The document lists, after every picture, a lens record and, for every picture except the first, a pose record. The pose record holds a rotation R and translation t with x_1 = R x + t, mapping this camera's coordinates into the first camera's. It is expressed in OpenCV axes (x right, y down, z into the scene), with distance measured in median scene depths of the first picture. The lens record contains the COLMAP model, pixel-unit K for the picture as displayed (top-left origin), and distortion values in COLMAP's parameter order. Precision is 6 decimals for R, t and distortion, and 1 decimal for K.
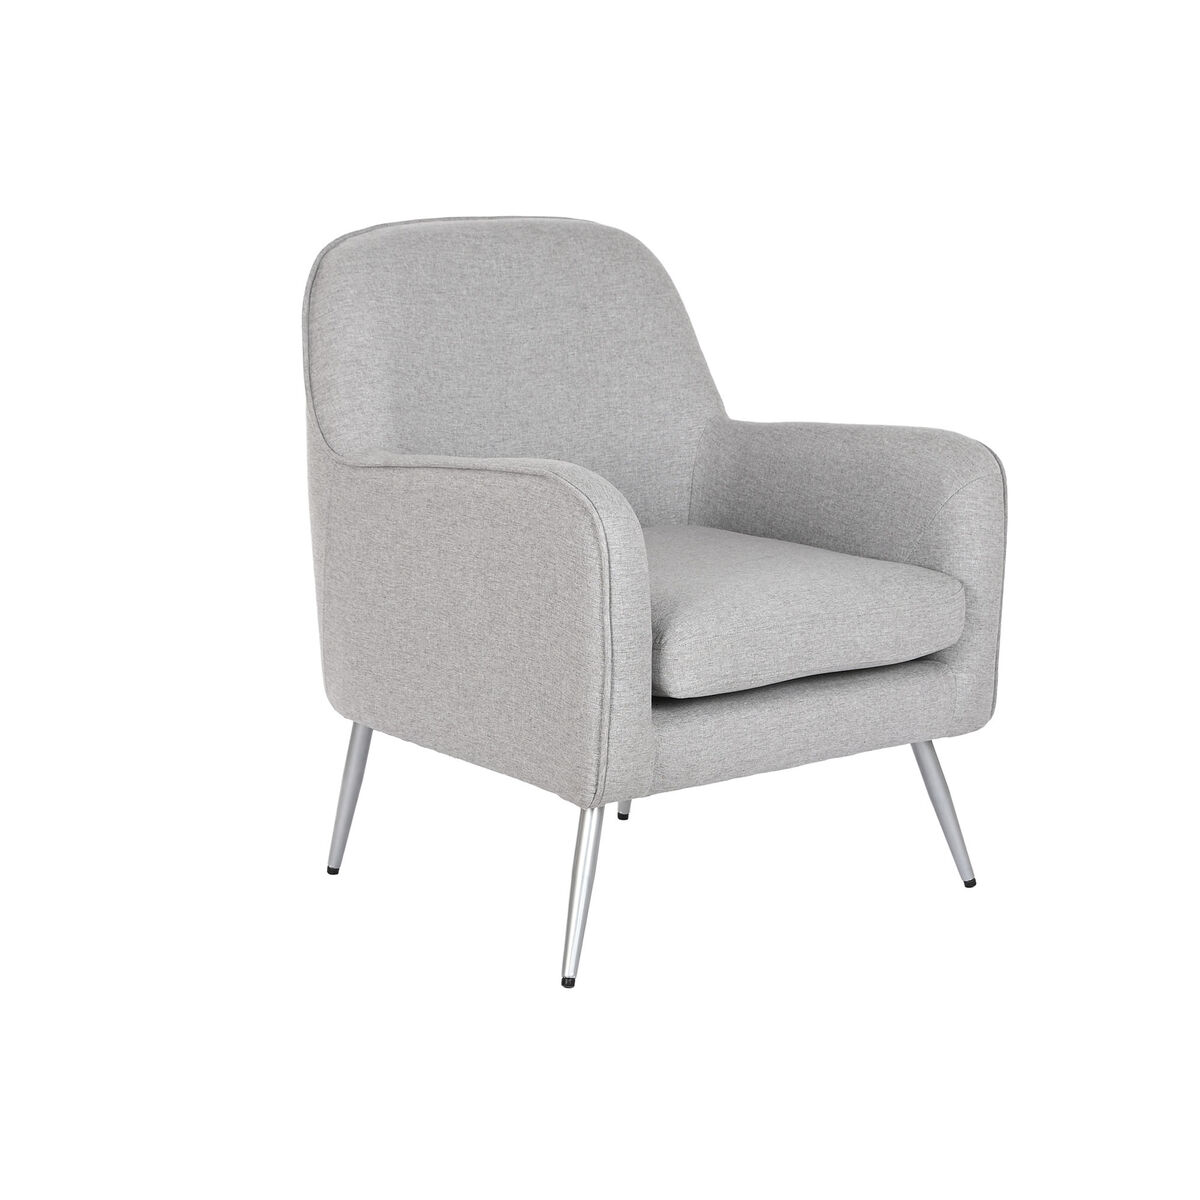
lens RADIAL K [[3280.5, 0, 599.1], [0, 3280.5, 599.9], [0, 0, 1]] dist [-0.073403, 0.000000]
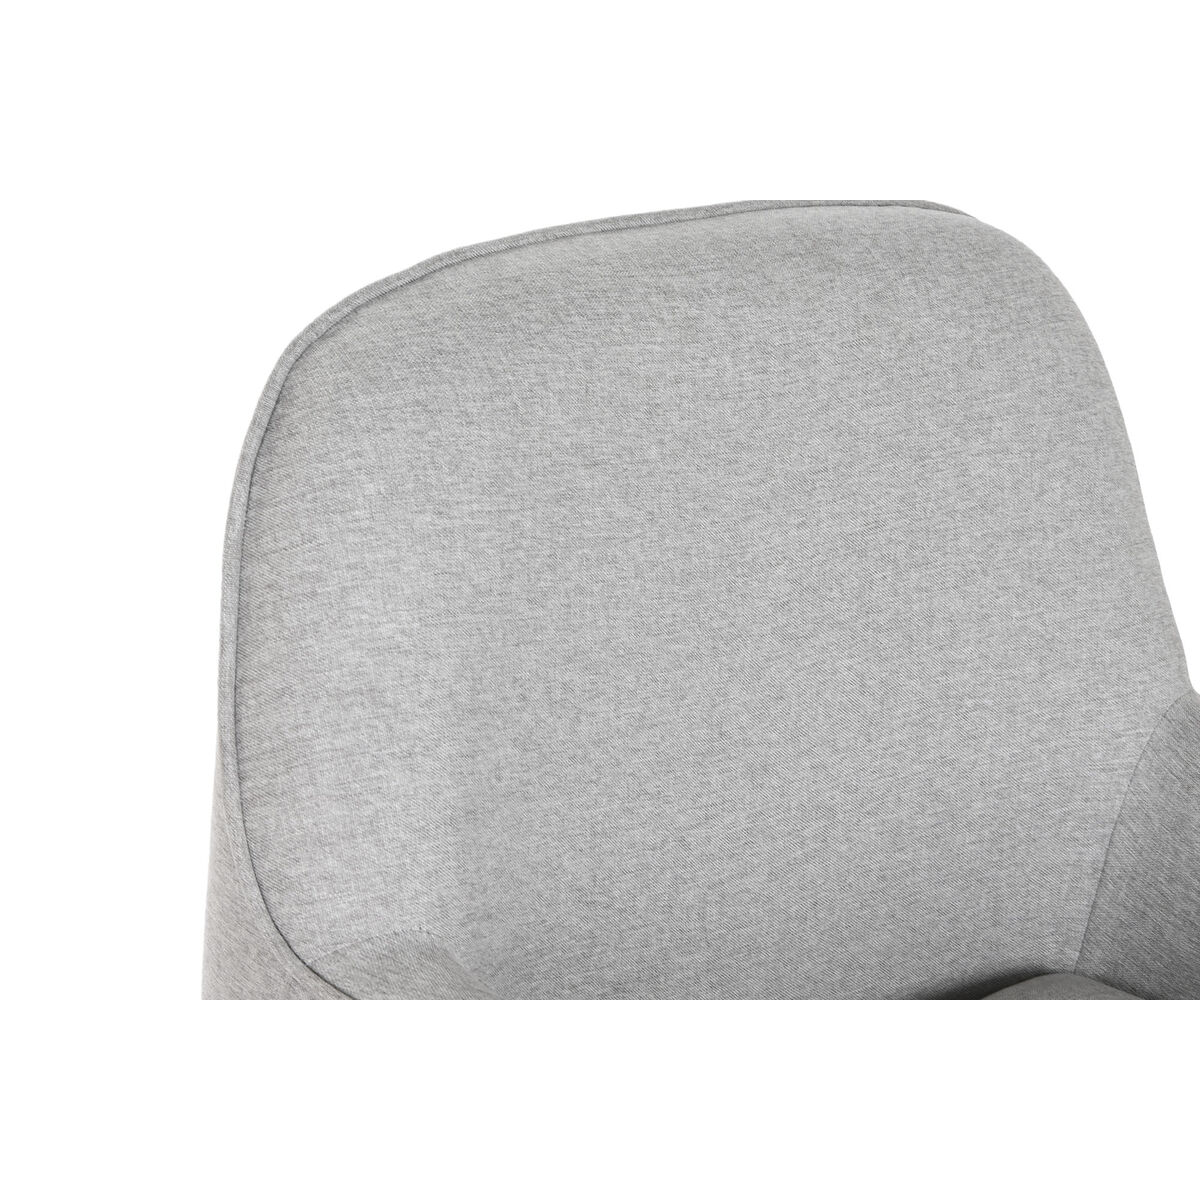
lens RADIAL K [[3347.4, 0, 600.4], [0, 3347.4, 605.6], [0, 0, 1]] dist [0.074869, 0.000000]
pose [[0.993498, 0.084825, 0.075940, -0.075560], [-0.097319, 0.978880, 0.179783, -0.146640], [-0.059087, -0.186005, 0.980771, 0.621863]]
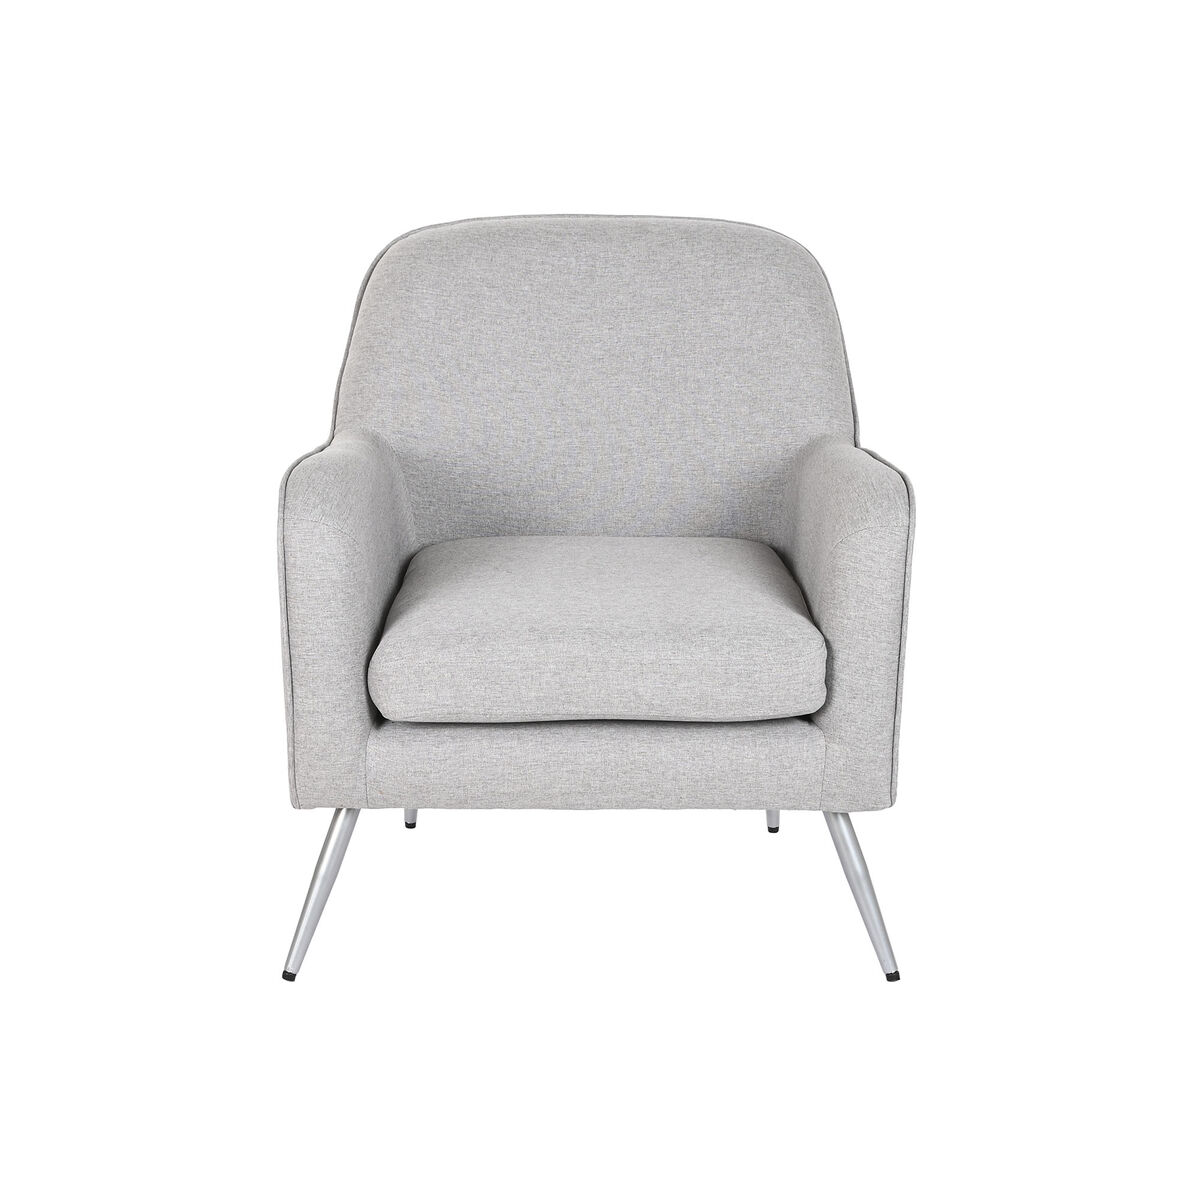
lens RADIAL K [[2365.8, 0, 597.9], [0, 2365.8, 601.9], [0, 0, 1]] dist [0.070143, 0.000000]
pose [[0.733092, 0.136652, -0.666260, 0.480822], [-0.109326, 0.990545, 0.082872, -0.061216], [0.671285, 0.012087, 0.741101, 0.475664]]
